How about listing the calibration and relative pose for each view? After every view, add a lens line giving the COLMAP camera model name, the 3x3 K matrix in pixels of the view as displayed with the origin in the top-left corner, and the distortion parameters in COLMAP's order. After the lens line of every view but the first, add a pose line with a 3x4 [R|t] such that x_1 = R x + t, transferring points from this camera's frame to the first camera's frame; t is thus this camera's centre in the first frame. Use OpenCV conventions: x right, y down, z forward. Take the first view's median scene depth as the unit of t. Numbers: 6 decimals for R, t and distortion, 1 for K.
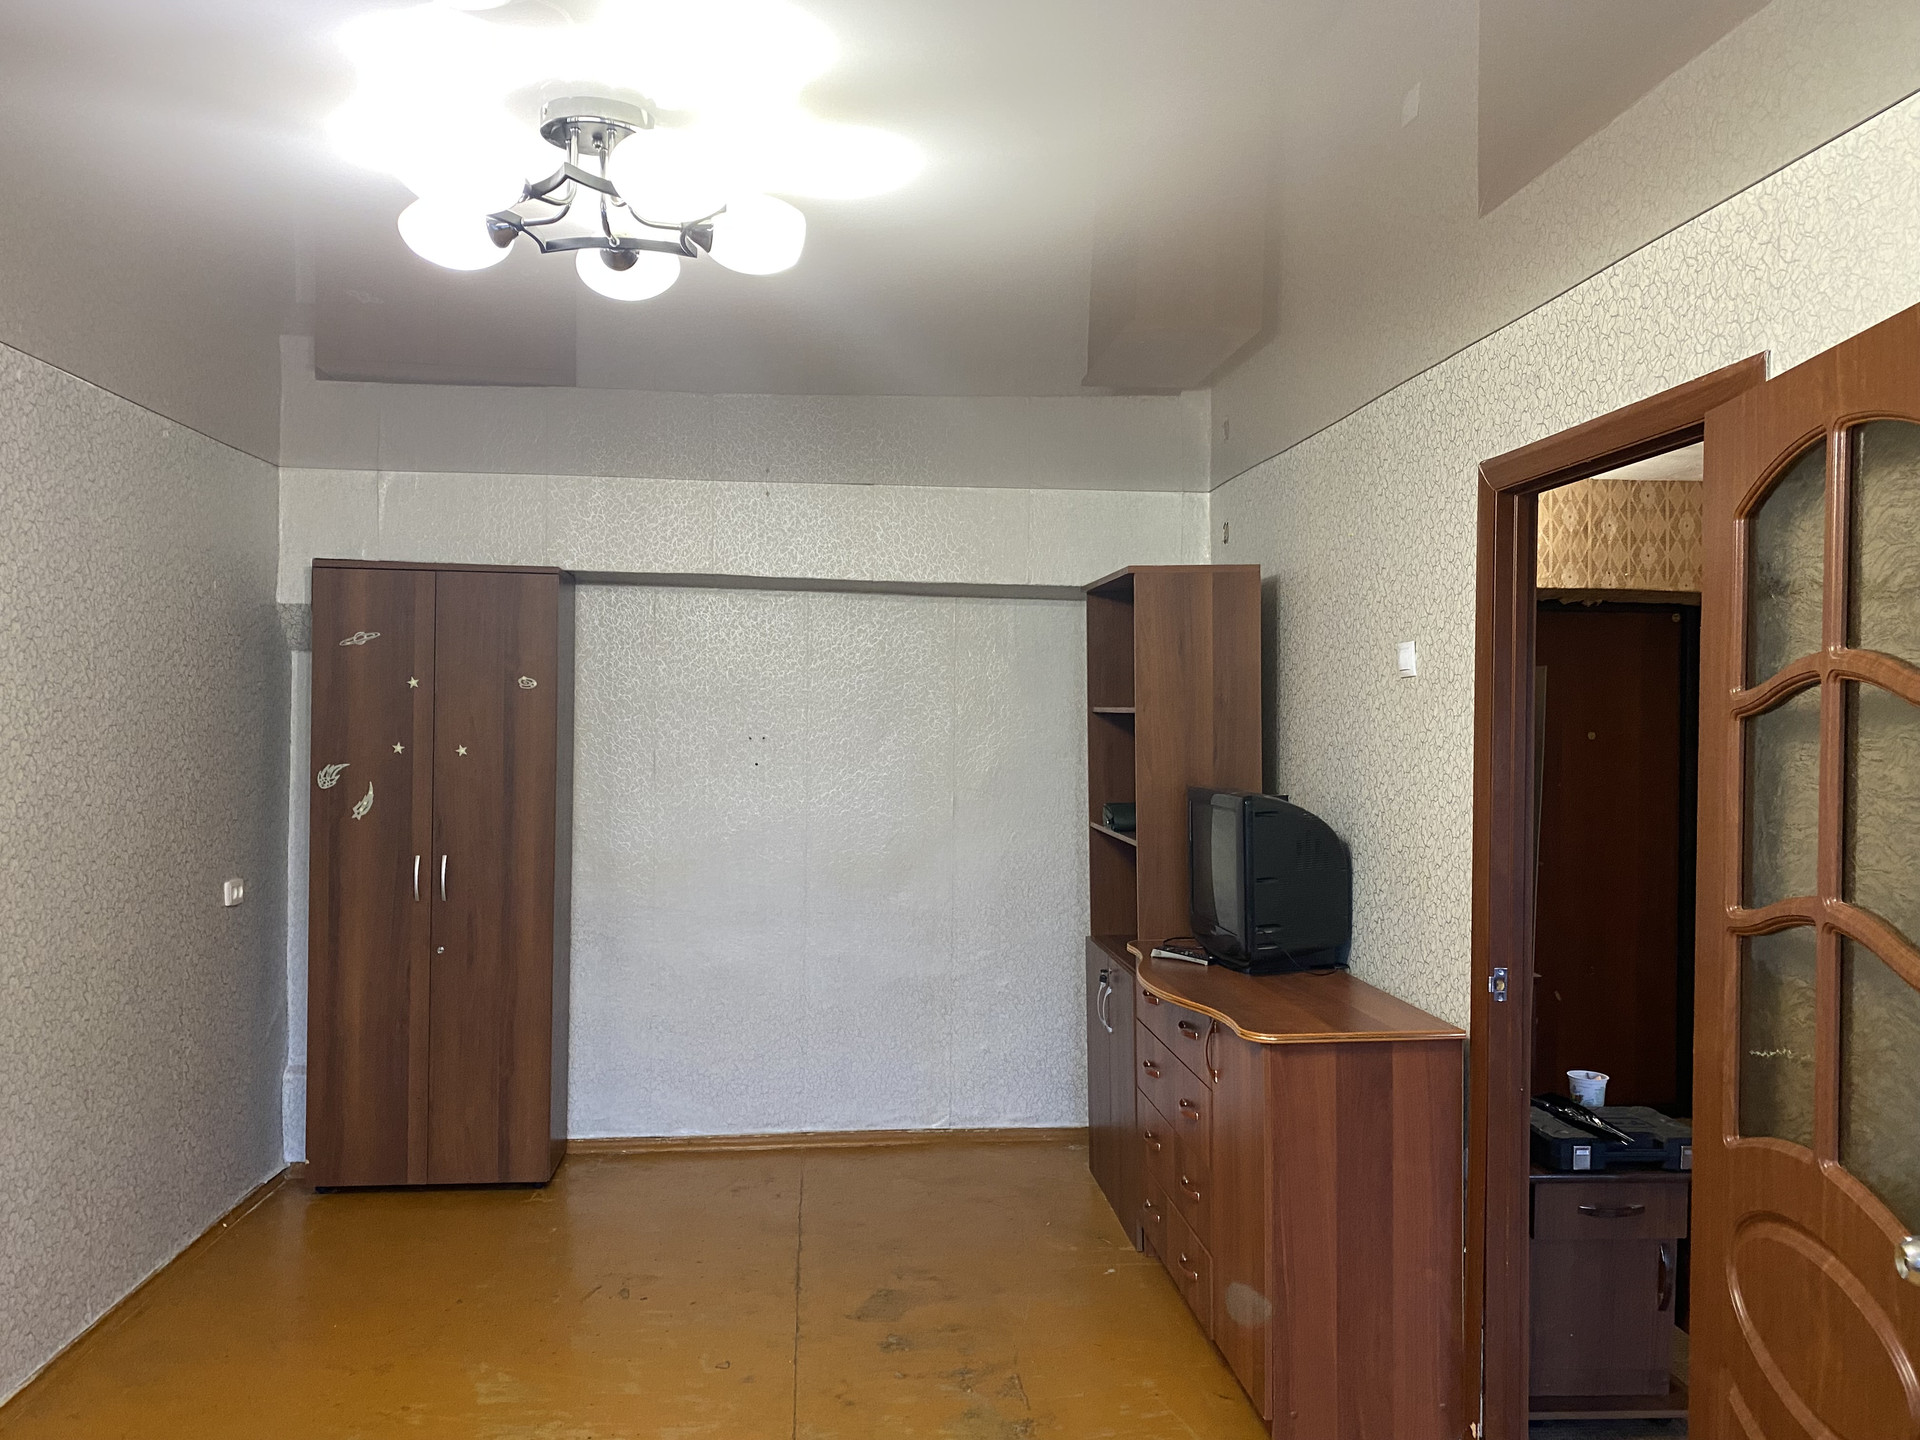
lens RADIAL K [[1502.3, 0, 968.5], [0, 1502.3, 714.2], [0, 0, 1]] dist [0.034305, -0.020274]
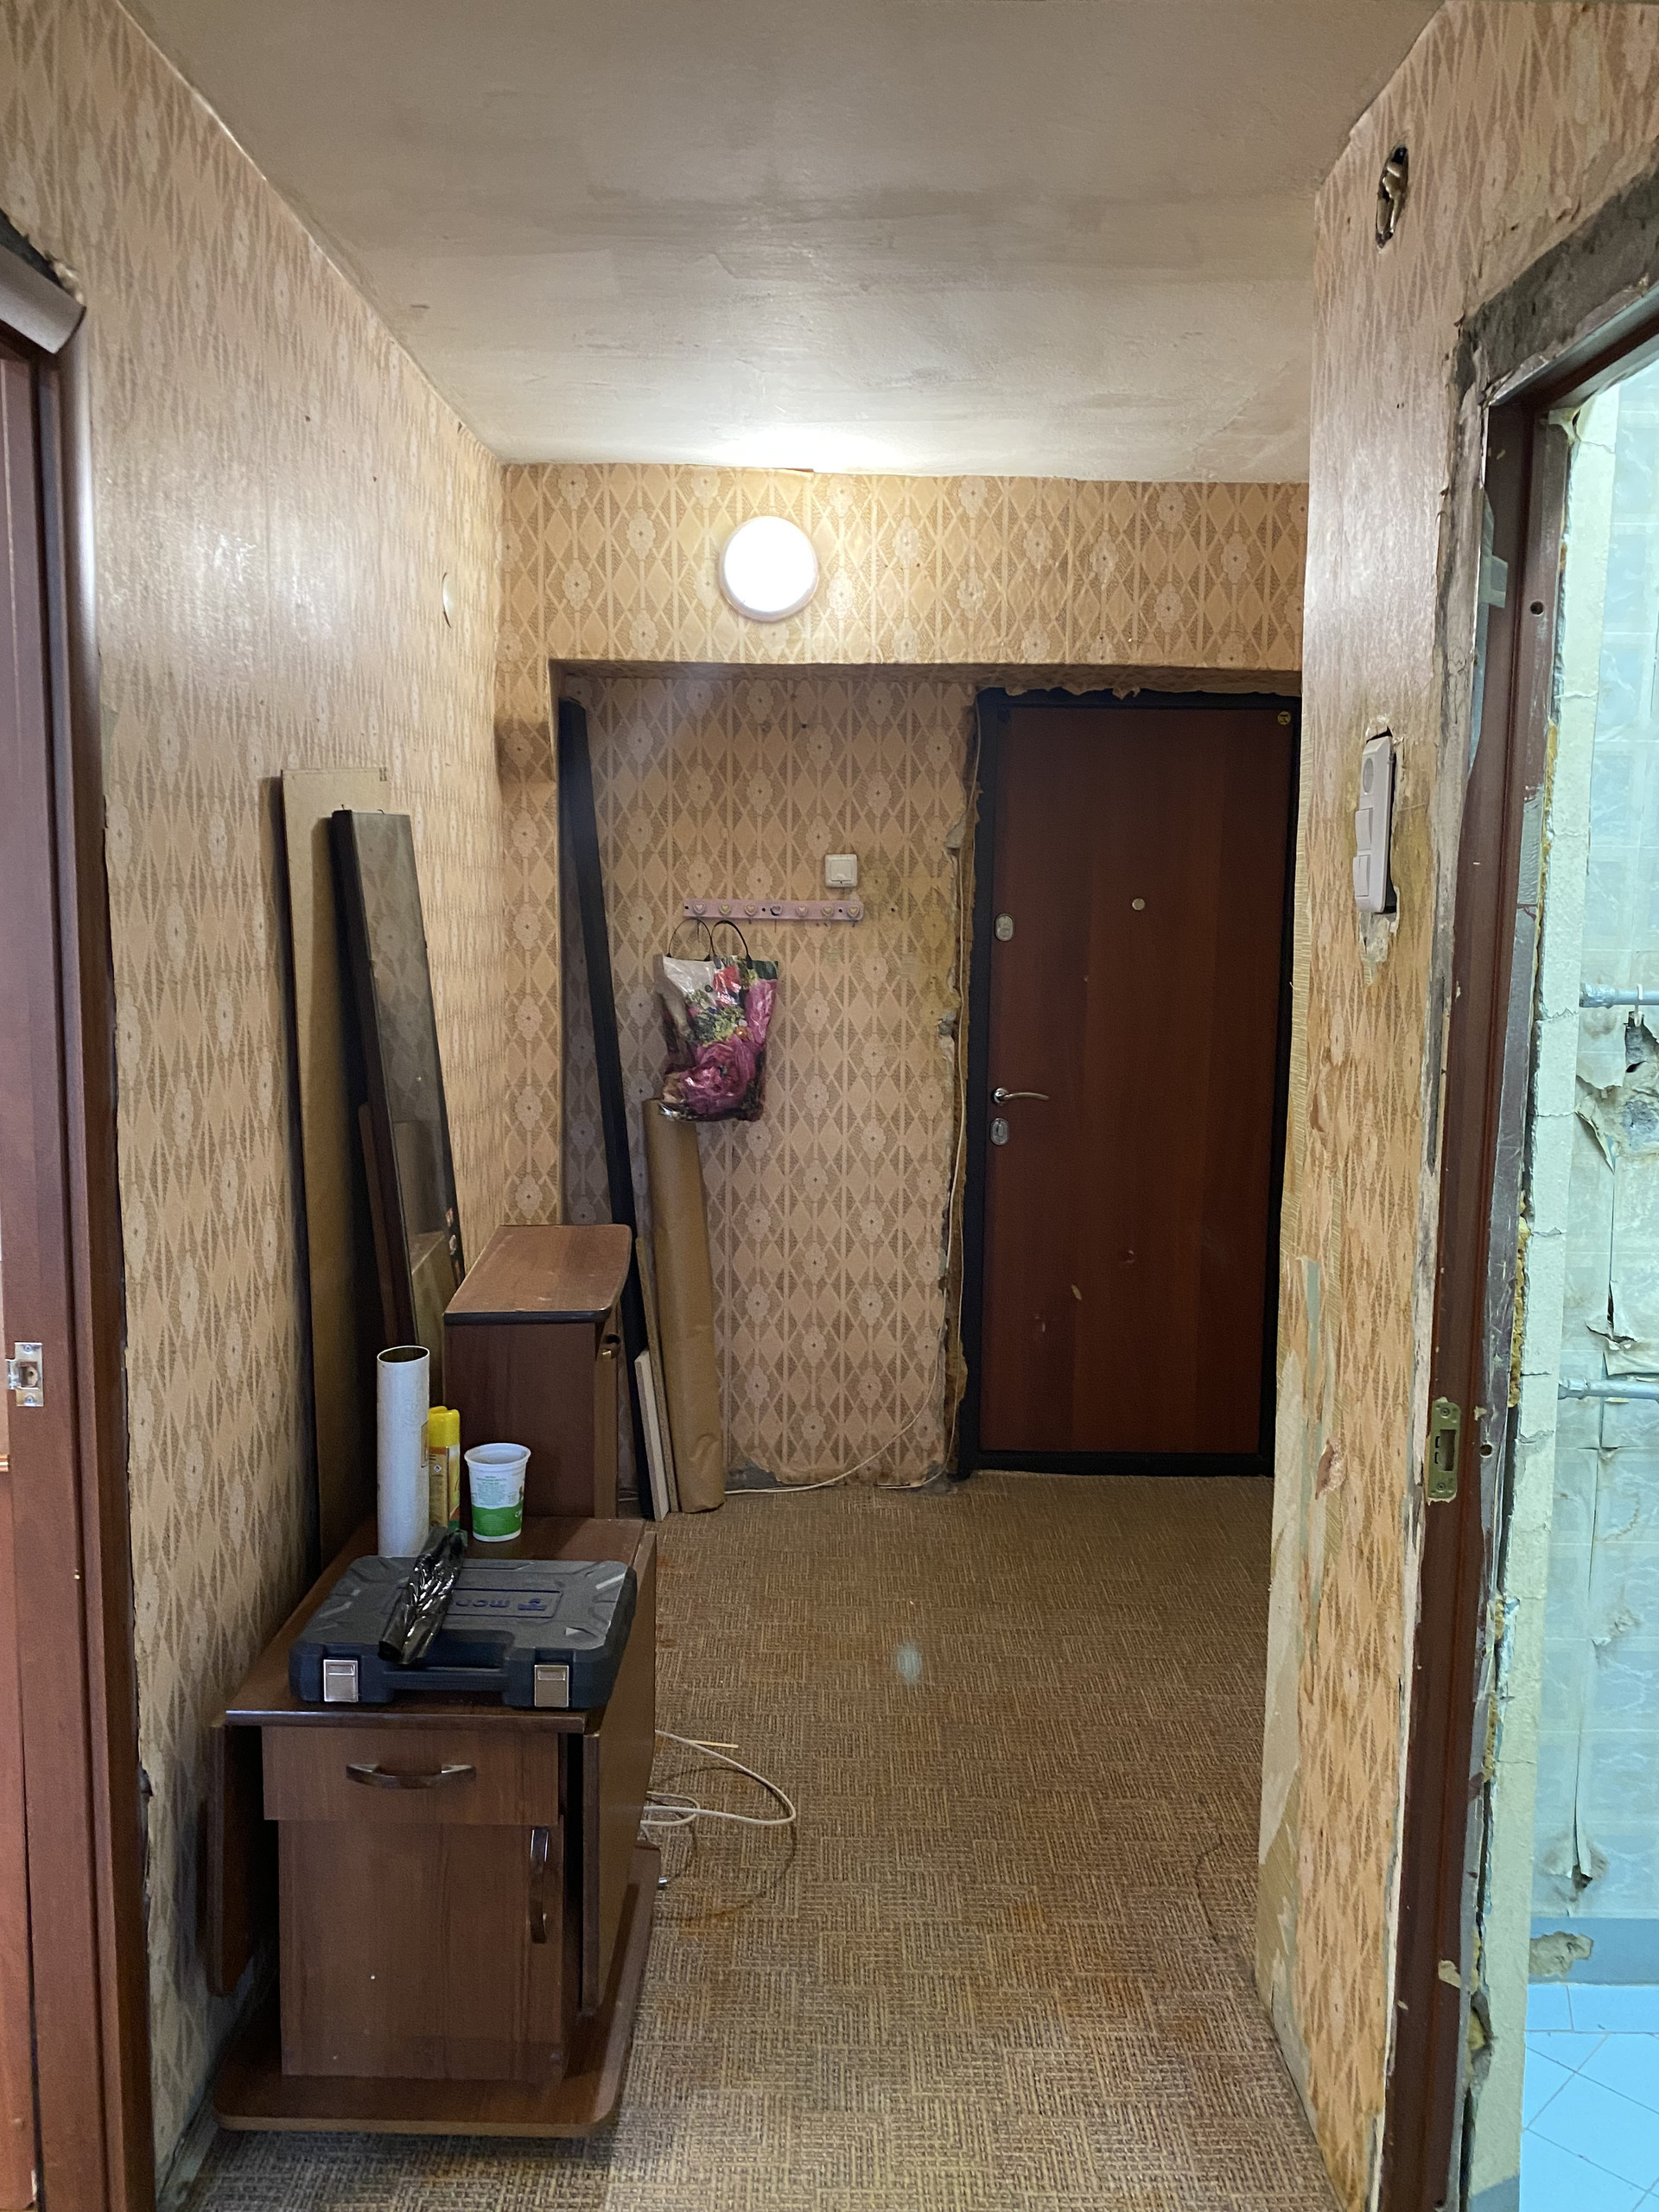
lens RADIAL K [[1730.8, 0, 848.0], [0, 1730.8, 1118.3], [0, 0, 1]] dist [0.034305, -0.020274]
pose [[0.996735, 0.014370, -0.079454, 0.379275], [-0.003665, 0.991074, 0.133261, 0.007430], [0.080660, -0.132535, 0.987891, 0.259508]]
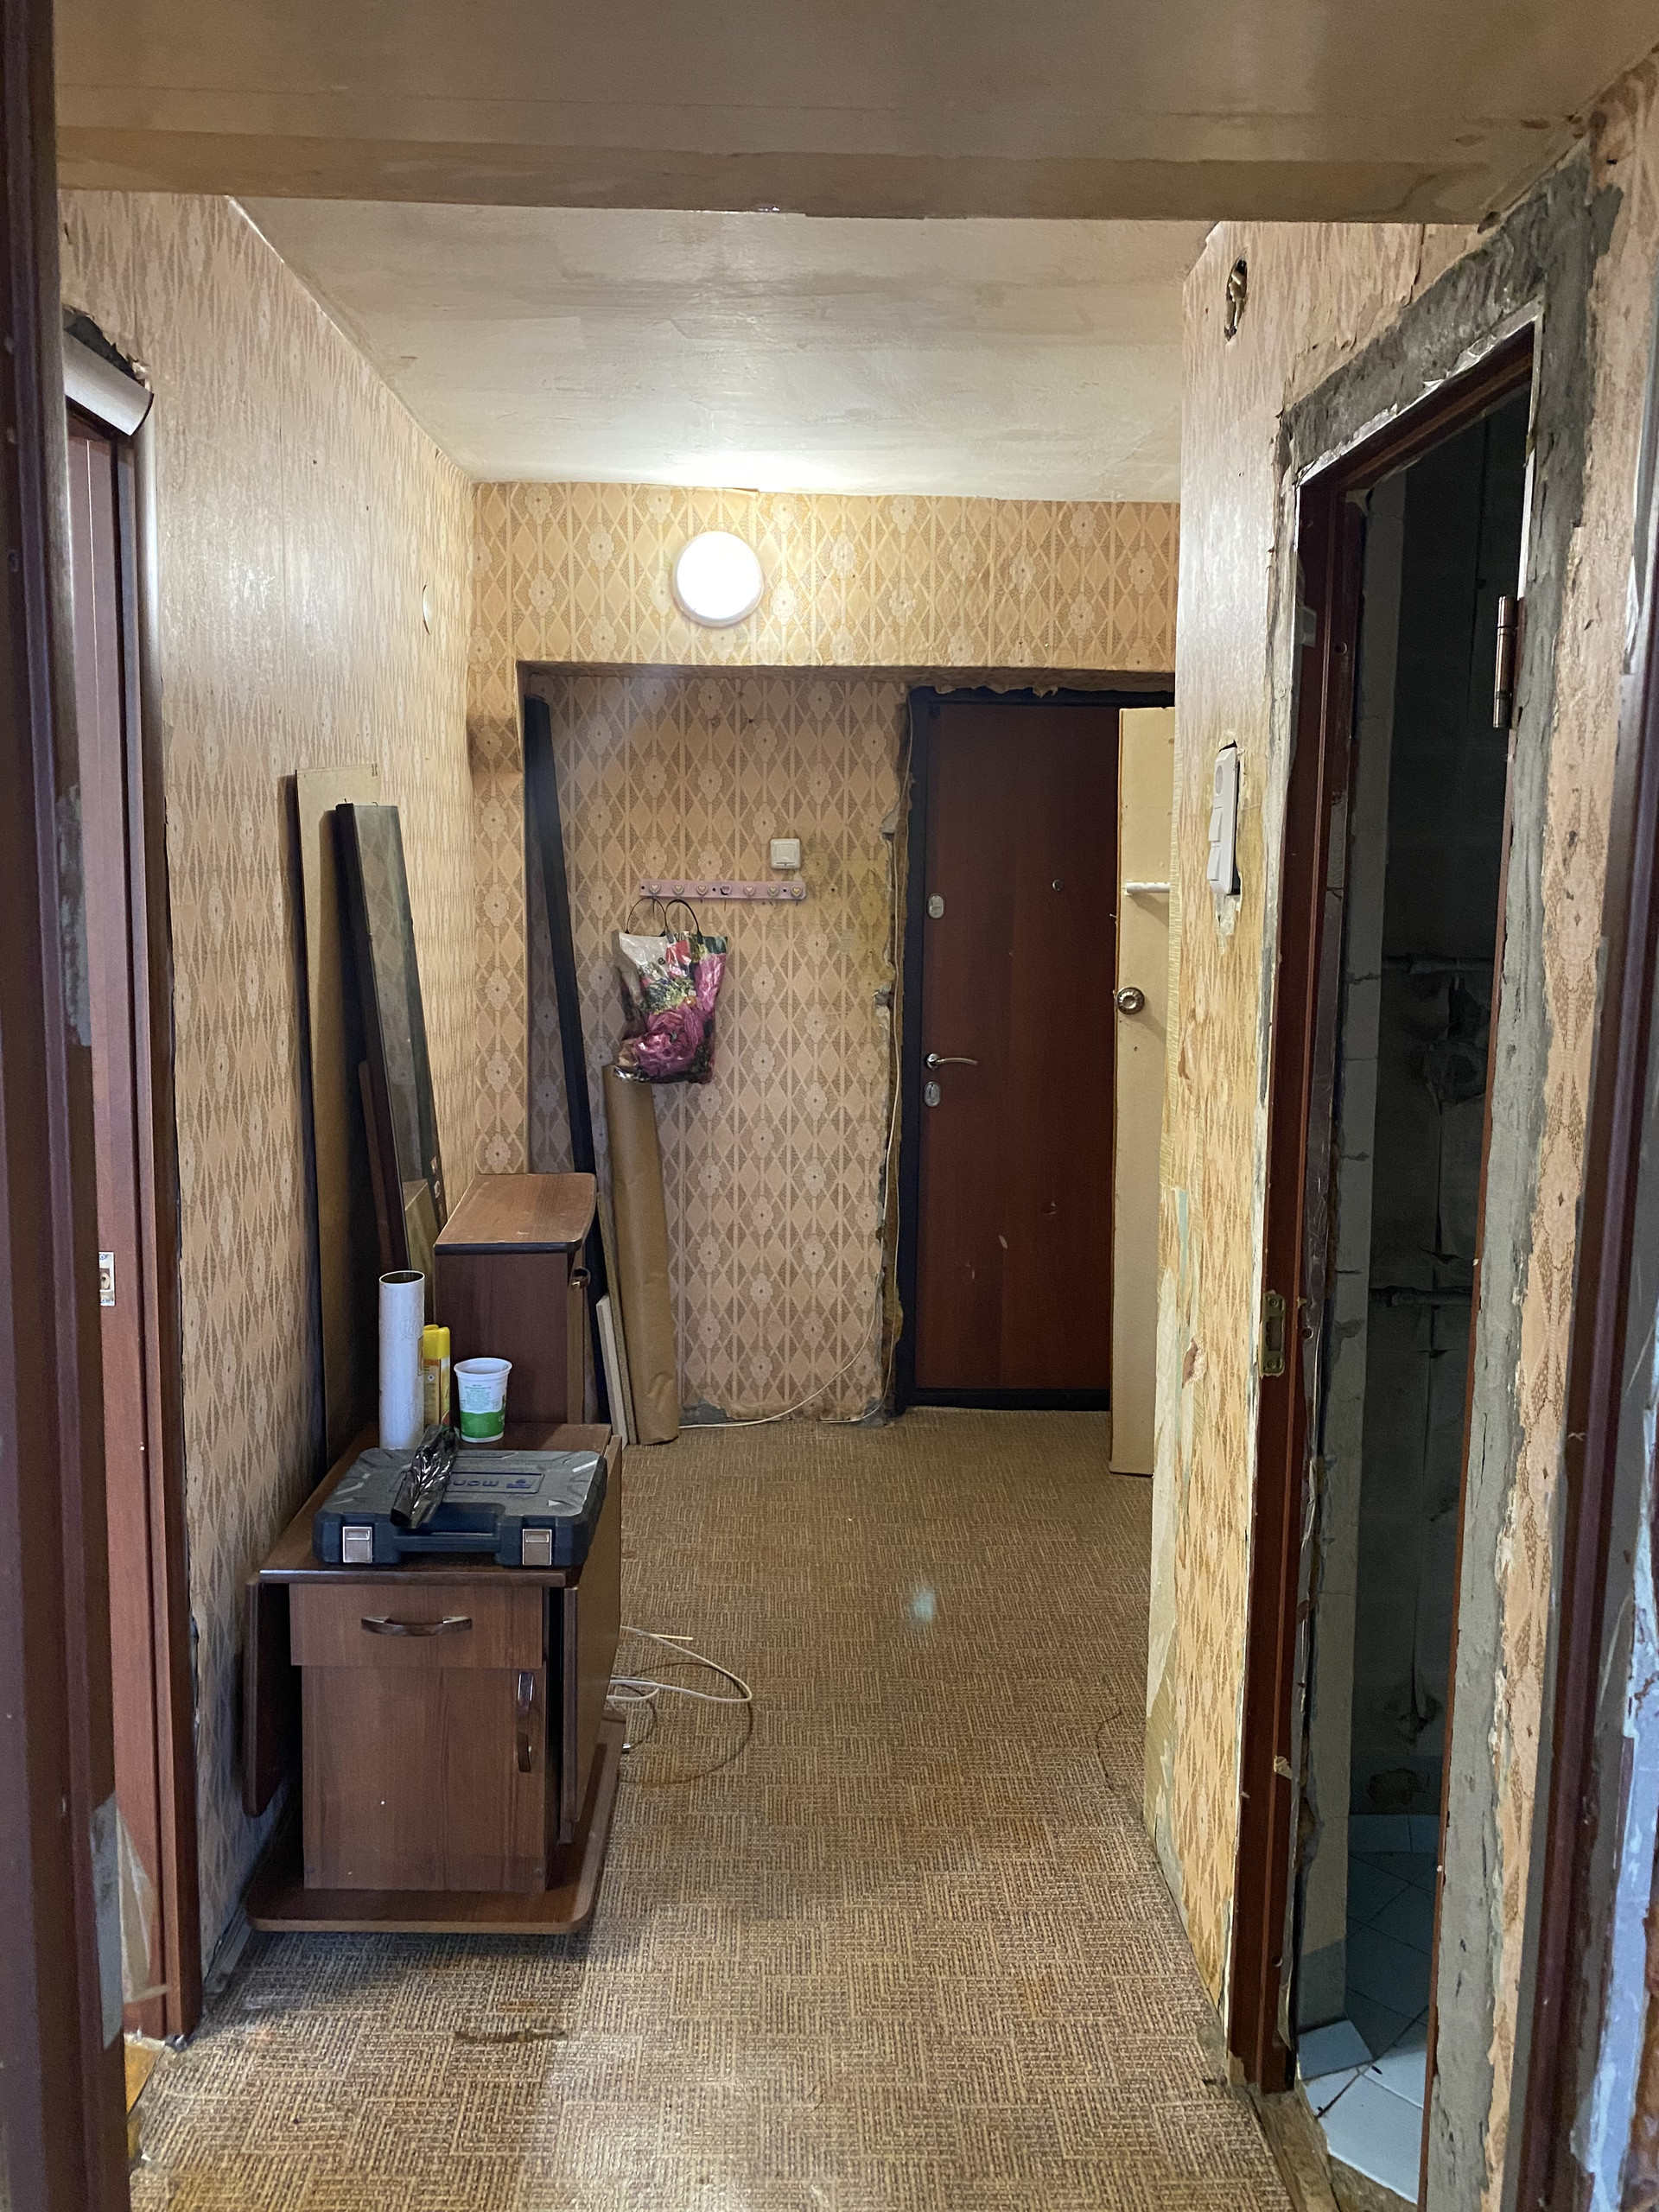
lens RADIAL K [[1730.8, 0, 834.7], [0, 1730.8, 1094.7], [0, 0, 1]] dist [0.034305, -0.020274]
pose [[0.998241, 0.011775, -0.058102, 0.387606], [-0.003998, 0.991217, 0.132188, 0.005643], [0.059148, -0.131723, 0.989520, 0.190708]]
